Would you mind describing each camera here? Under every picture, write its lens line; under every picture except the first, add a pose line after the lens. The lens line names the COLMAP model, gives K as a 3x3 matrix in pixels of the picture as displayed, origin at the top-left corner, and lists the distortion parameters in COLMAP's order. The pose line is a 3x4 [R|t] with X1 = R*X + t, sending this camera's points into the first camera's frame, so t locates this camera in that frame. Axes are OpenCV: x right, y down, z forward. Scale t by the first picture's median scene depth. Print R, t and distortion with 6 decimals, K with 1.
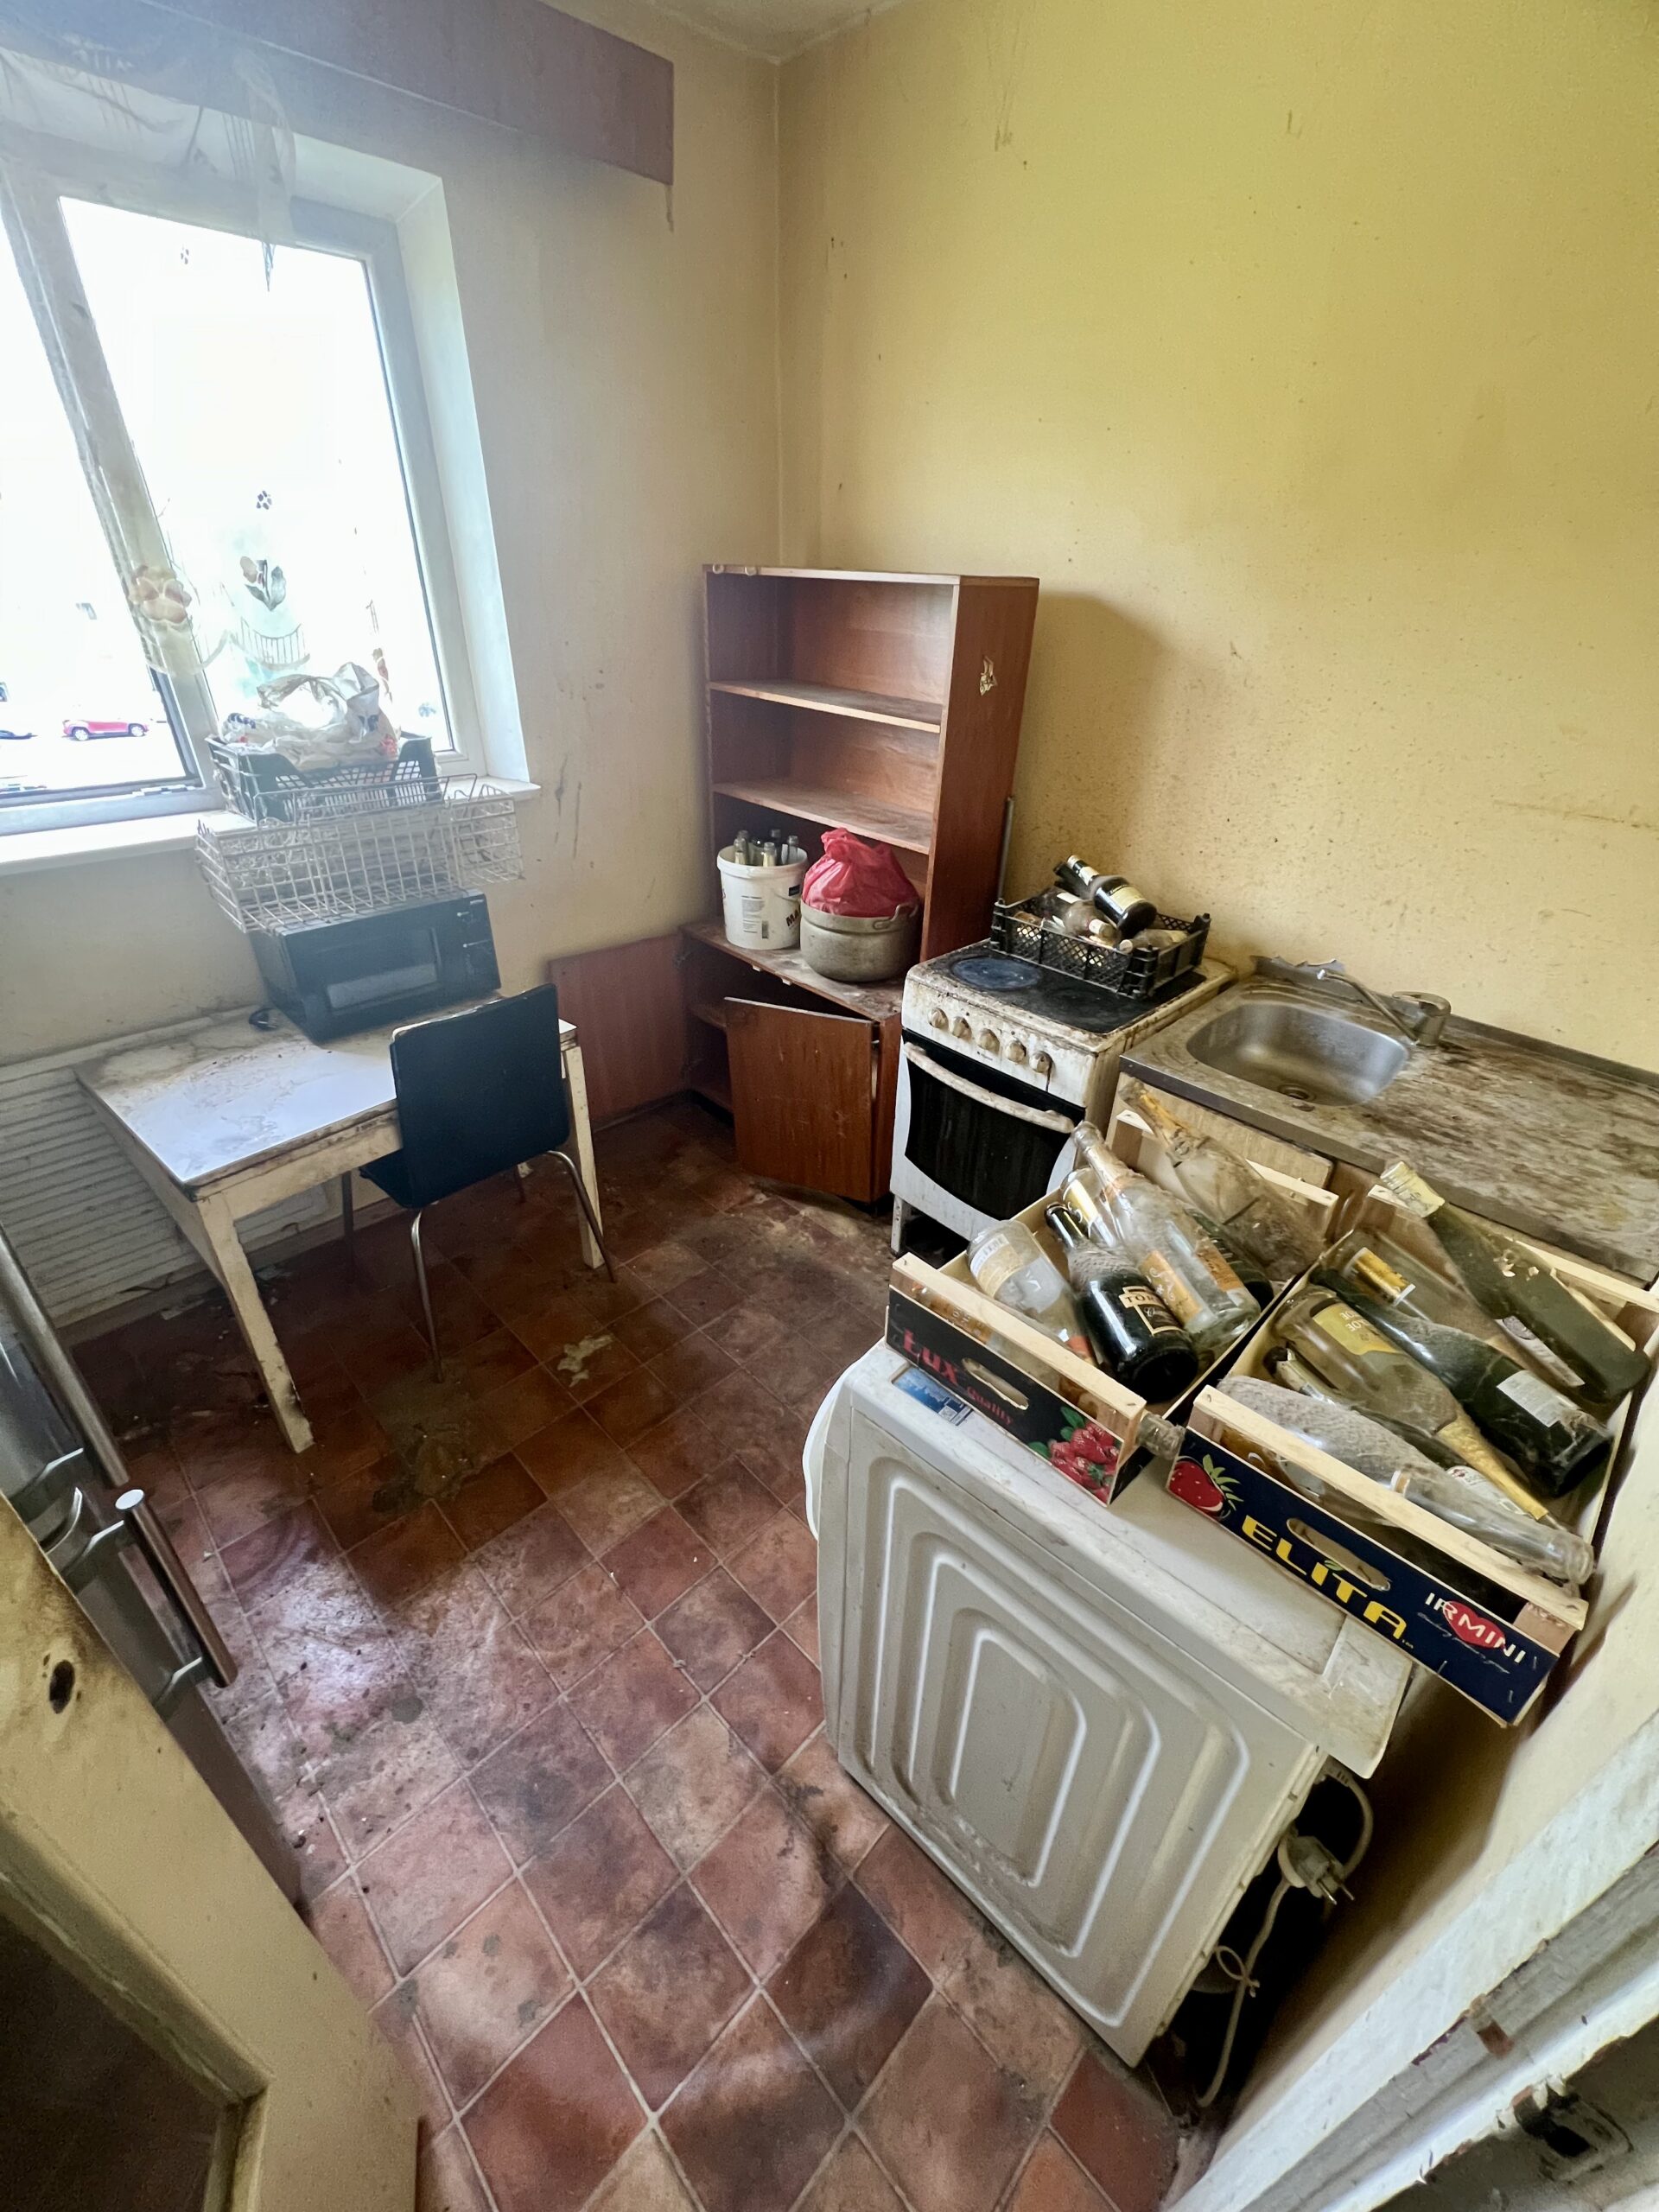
lens RADIAL K [[881.5, 0, 833.0], [0, 881.5, 1098.9], [0, 0, 1]] dist [-0.002076, 0.000062]
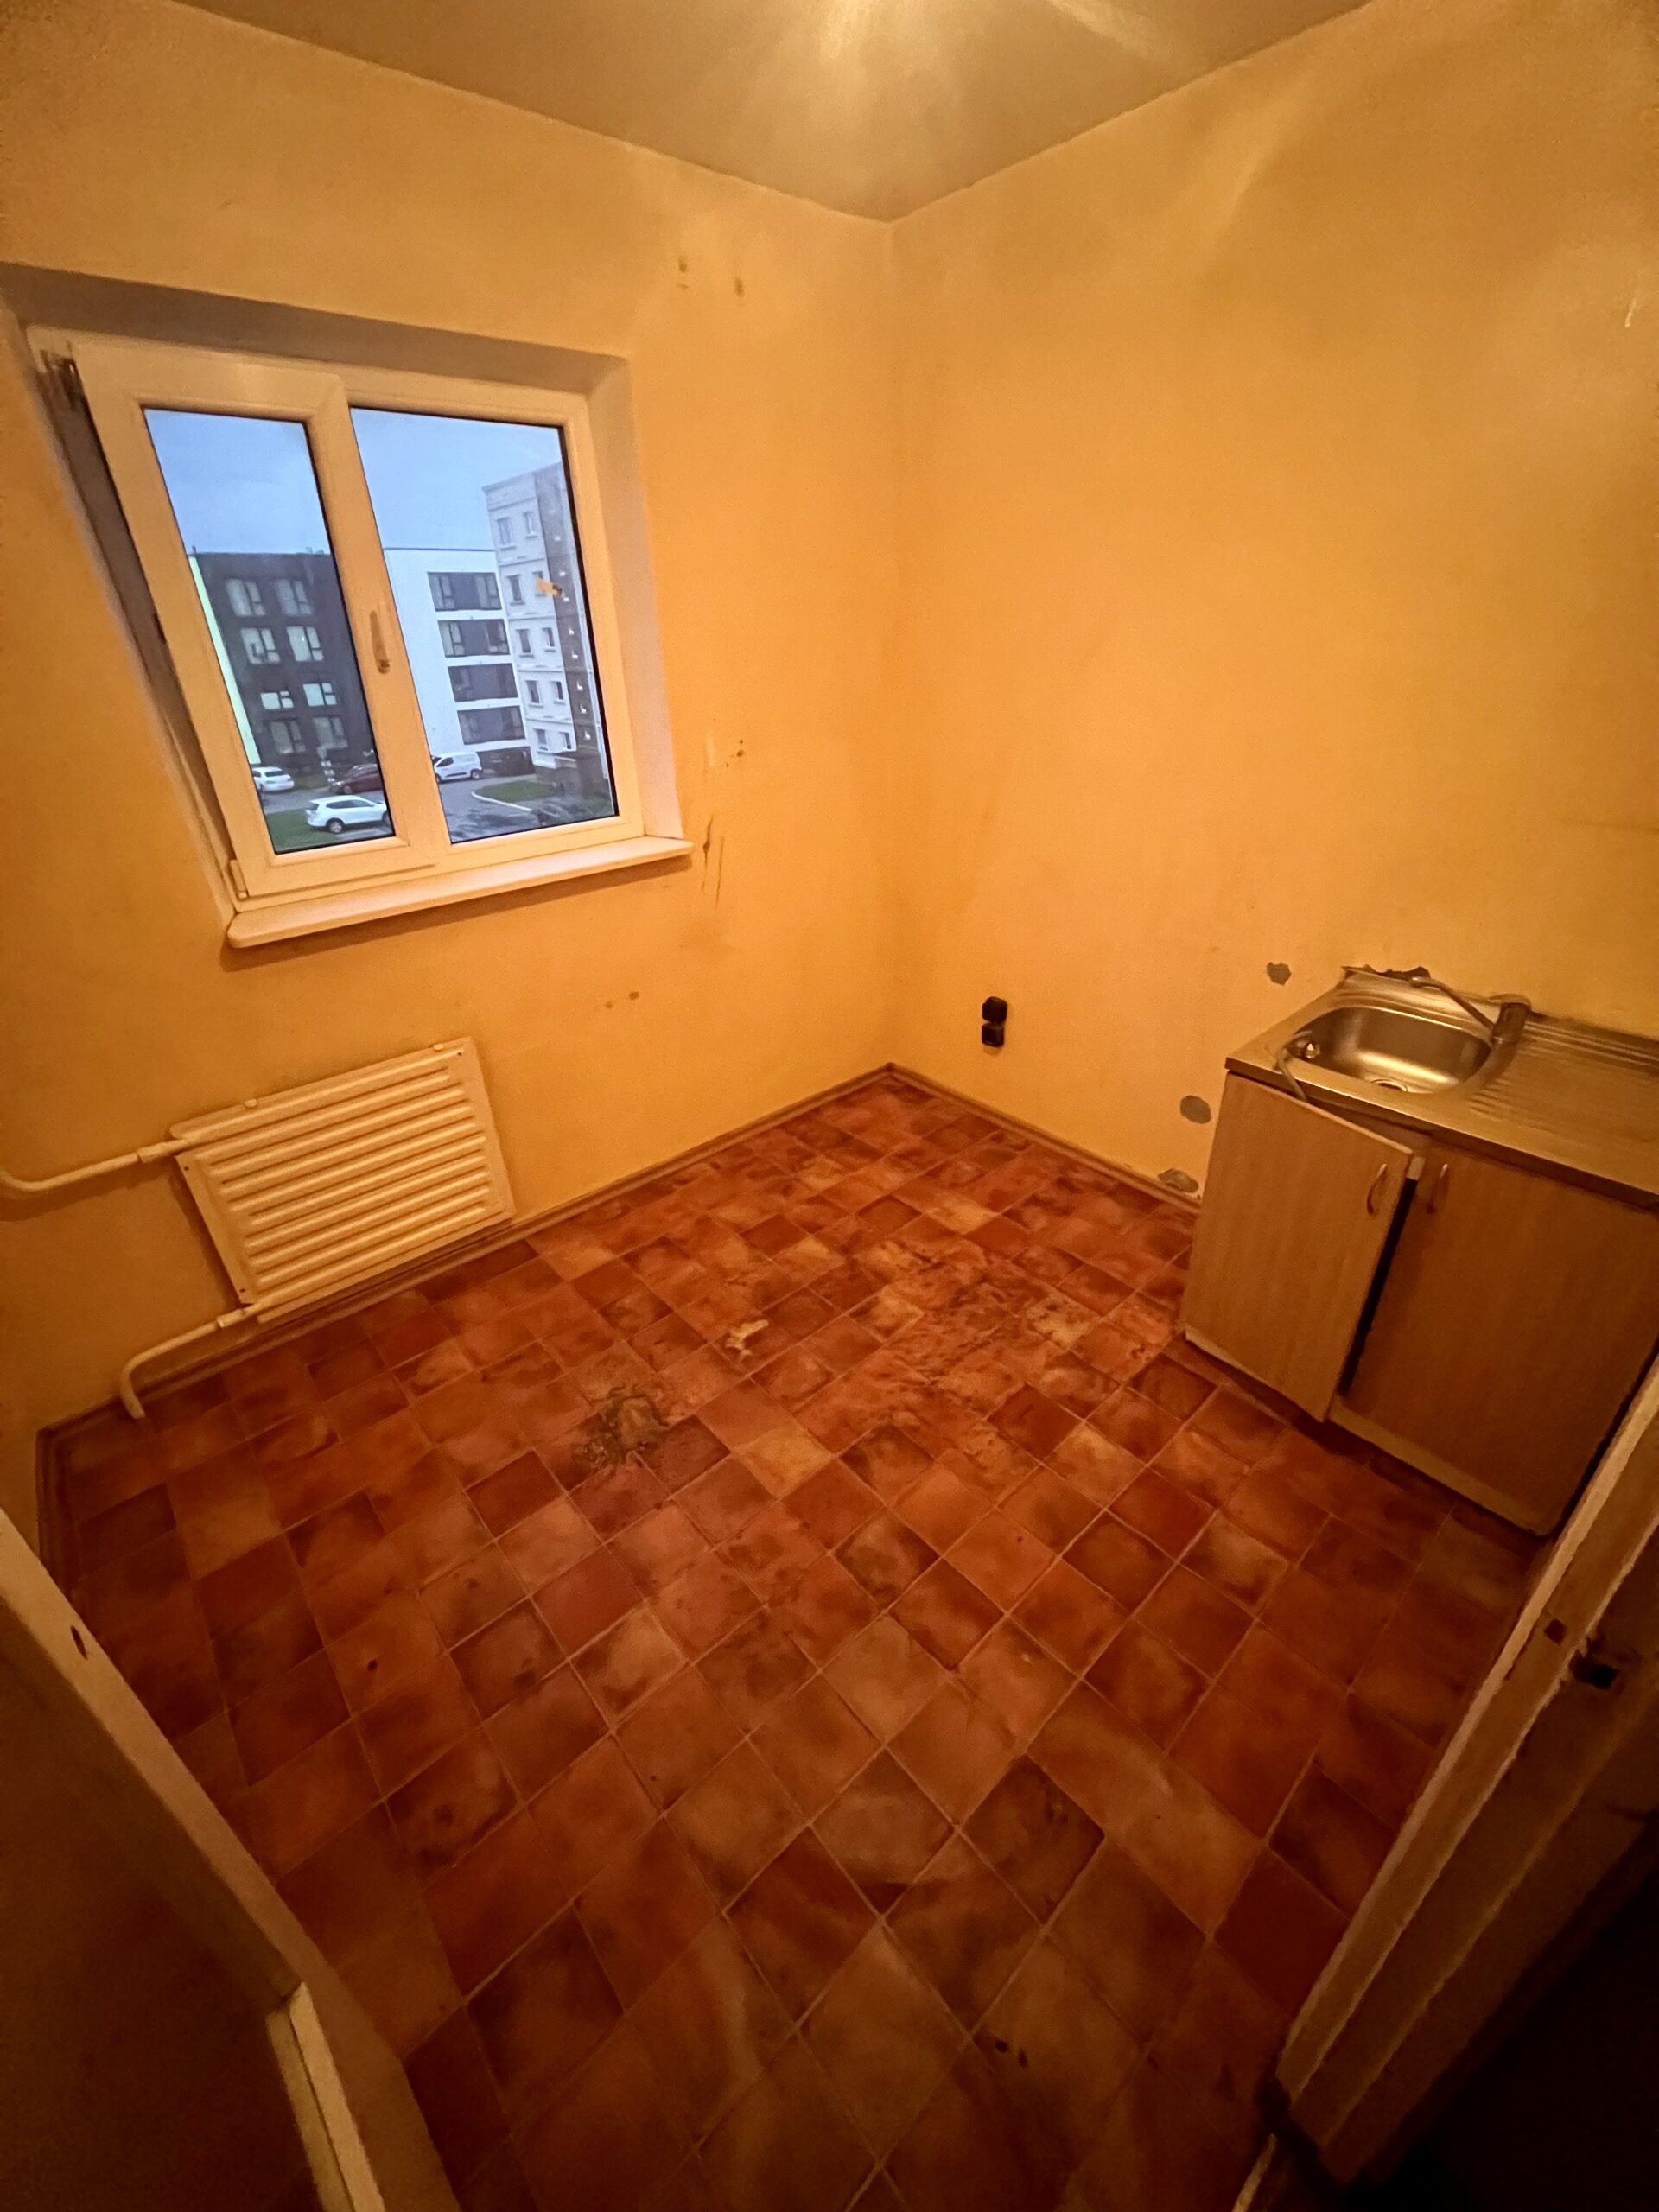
lens RADIAL K [[881.5, 0, 834.7], [0, 881.5, 1099.0], [0, 0, 1]] dist [-0.002076, 0.000062]
pose [[0.996664, -0.027132, -0.076973, -0.078879], [0.024228, 0.998968, -0.038413, 0.035304], [0.077936, 0.036420, 0.996293, -0.145540]]
